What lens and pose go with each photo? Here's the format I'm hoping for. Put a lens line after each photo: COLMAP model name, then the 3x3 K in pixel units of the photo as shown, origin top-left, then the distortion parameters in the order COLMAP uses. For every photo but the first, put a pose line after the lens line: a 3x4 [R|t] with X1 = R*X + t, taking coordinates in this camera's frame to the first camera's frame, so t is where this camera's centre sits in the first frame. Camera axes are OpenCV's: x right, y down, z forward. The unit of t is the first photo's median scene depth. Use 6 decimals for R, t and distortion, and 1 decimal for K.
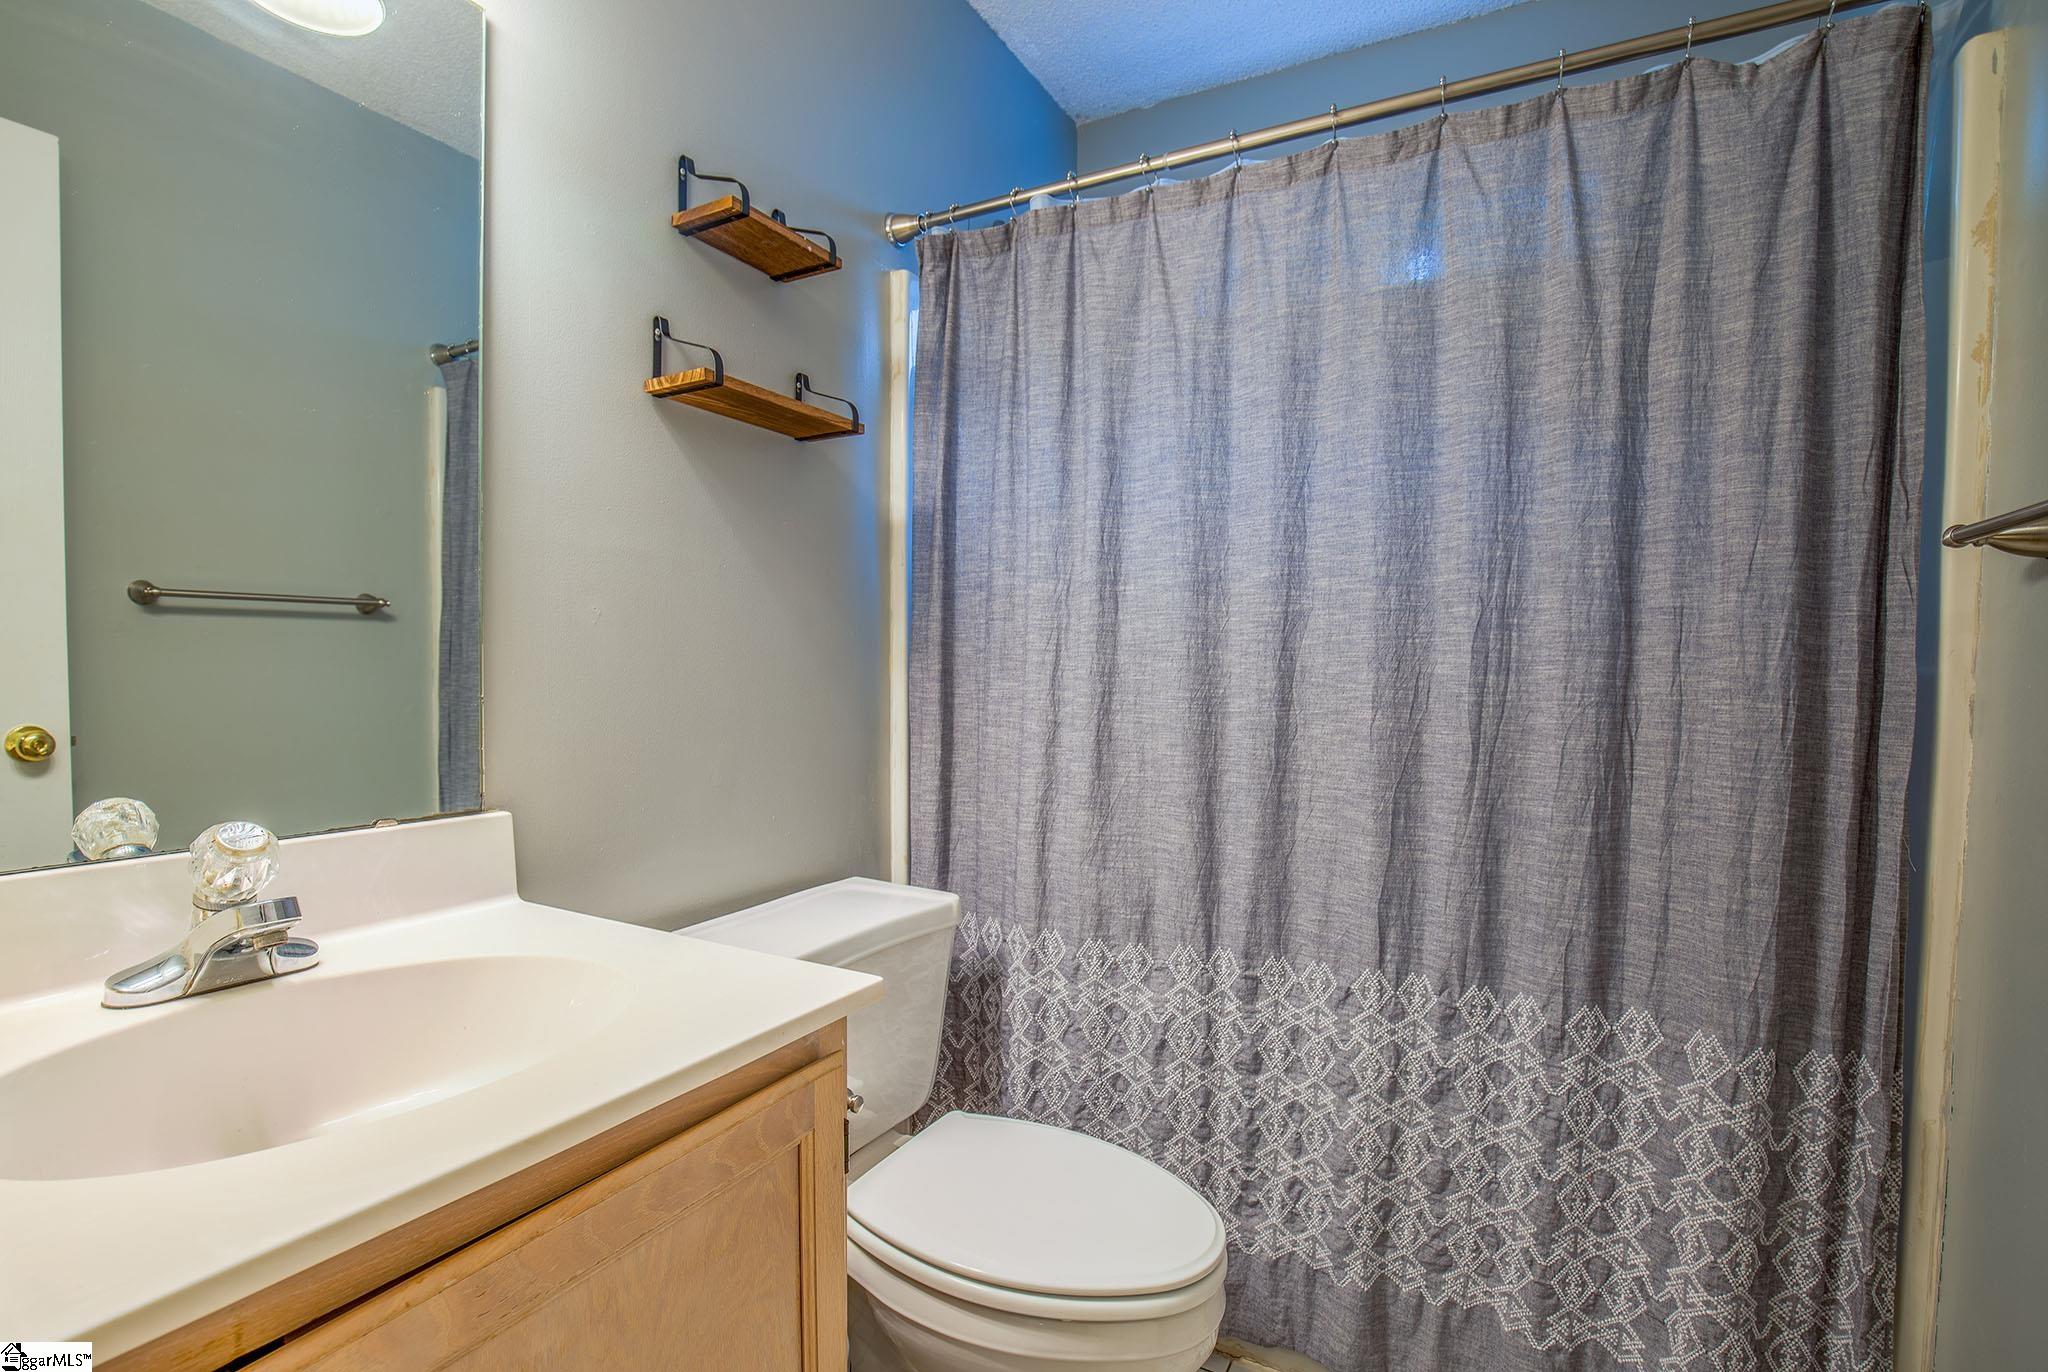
lens RADIAL K [[964.6, 0, 1023.2], [0, 964.6, 690.4], [0, 0, 1]] dist [-0.037004, 0.007548]
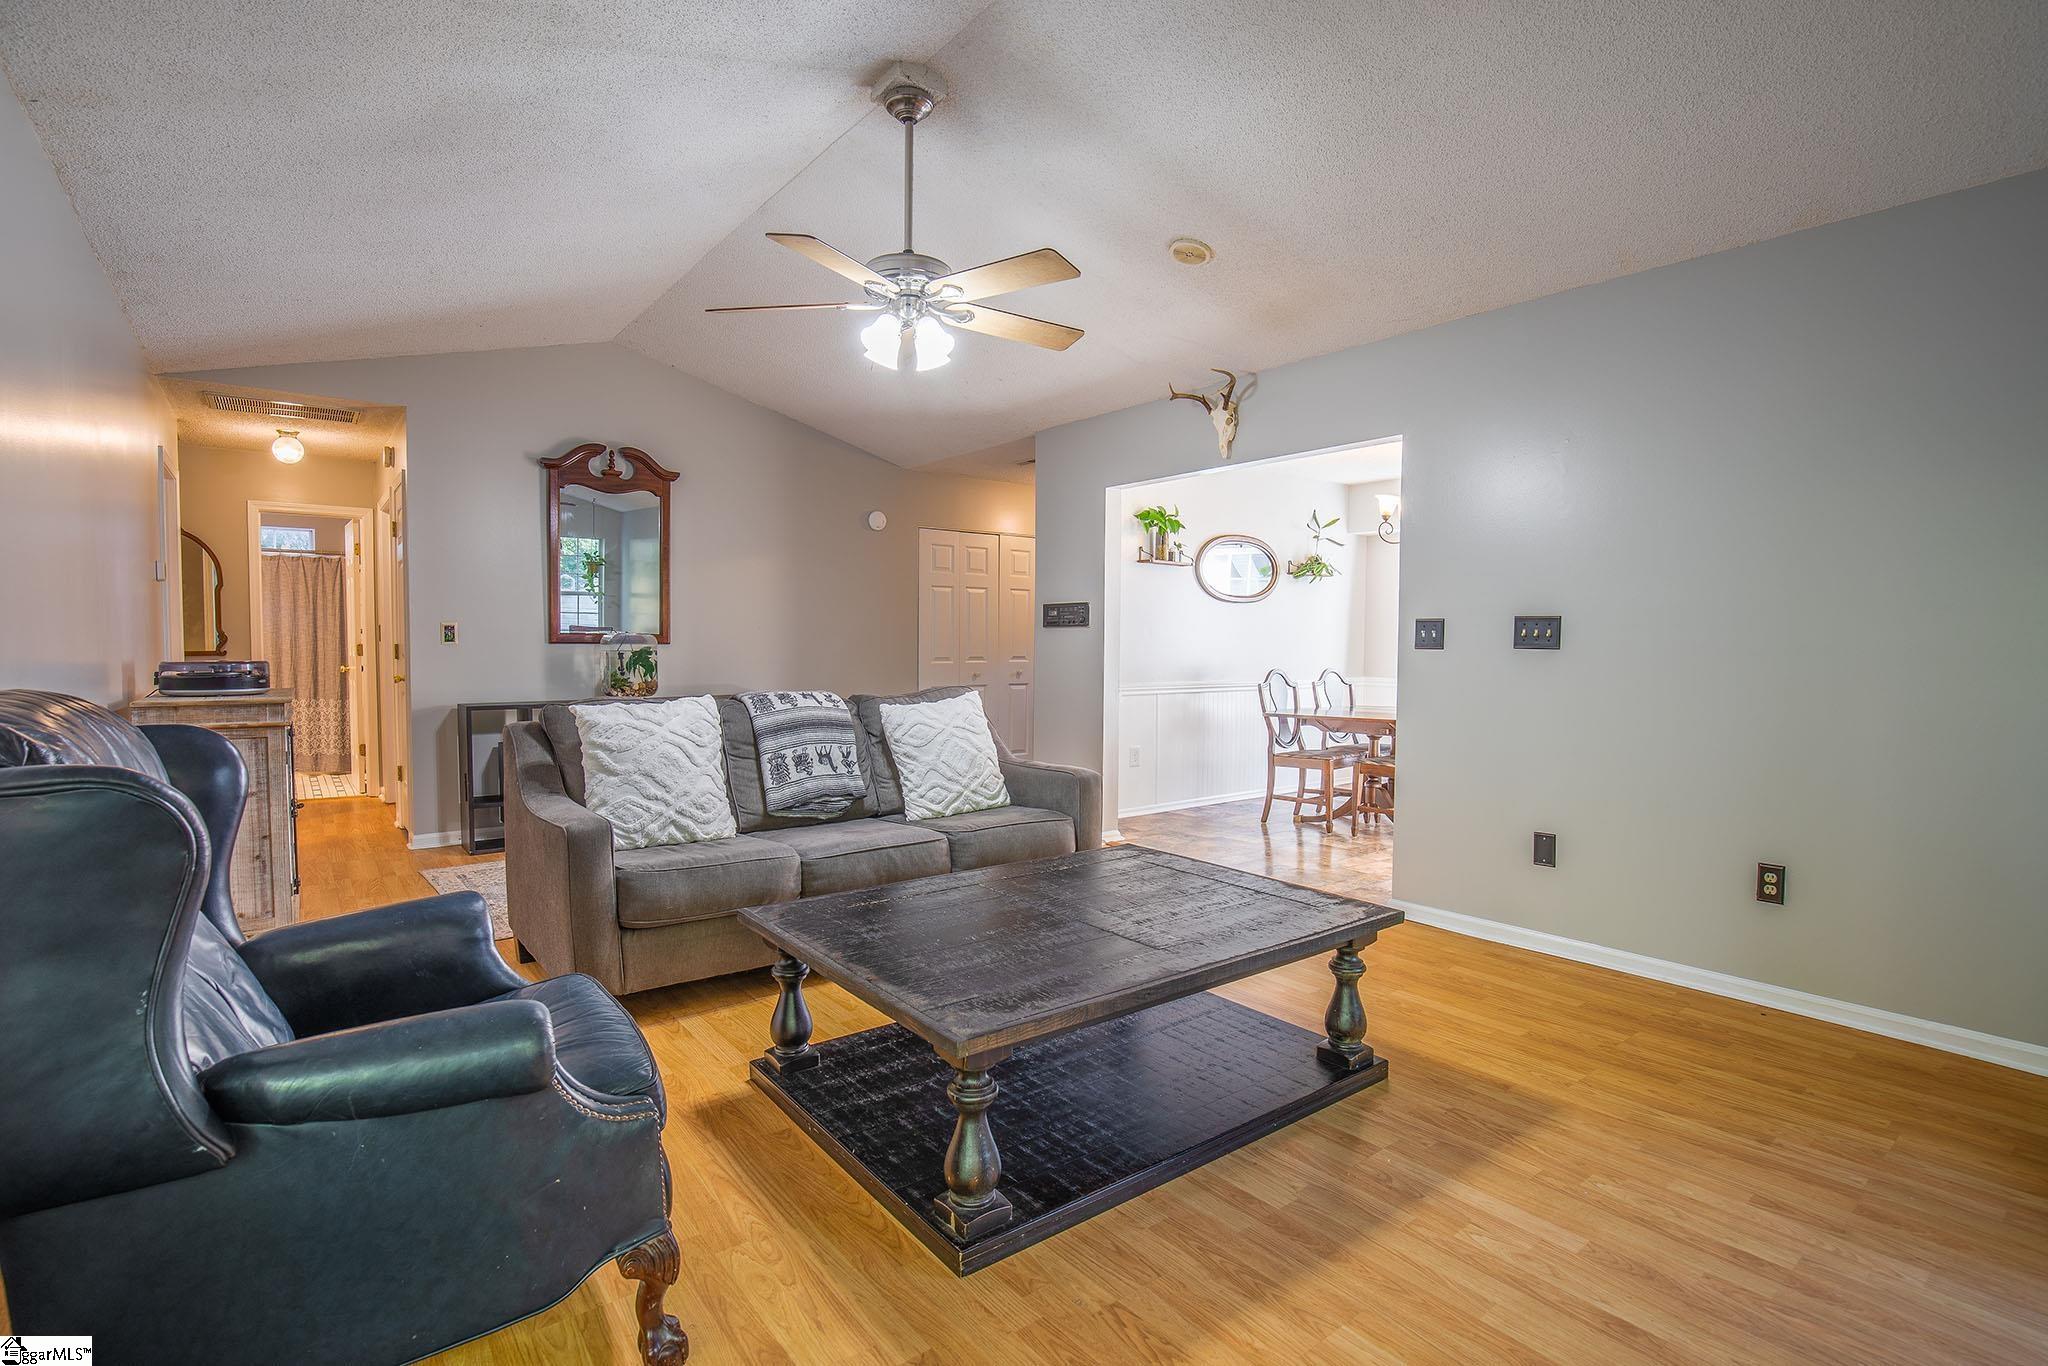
lens RADIAL K [[964.6, 0, 1005.9], [0, 964.6, 704.1], [0, 0, 1]] dist [-0.037004, 0.007548]
pose [[0.399006, -0.061902, 0.914857, -3.484748], [0.027545, 0.998078, 0.055519, 0.139470], [-0.916535, 0.003047, 0.399944, -5.995618]]
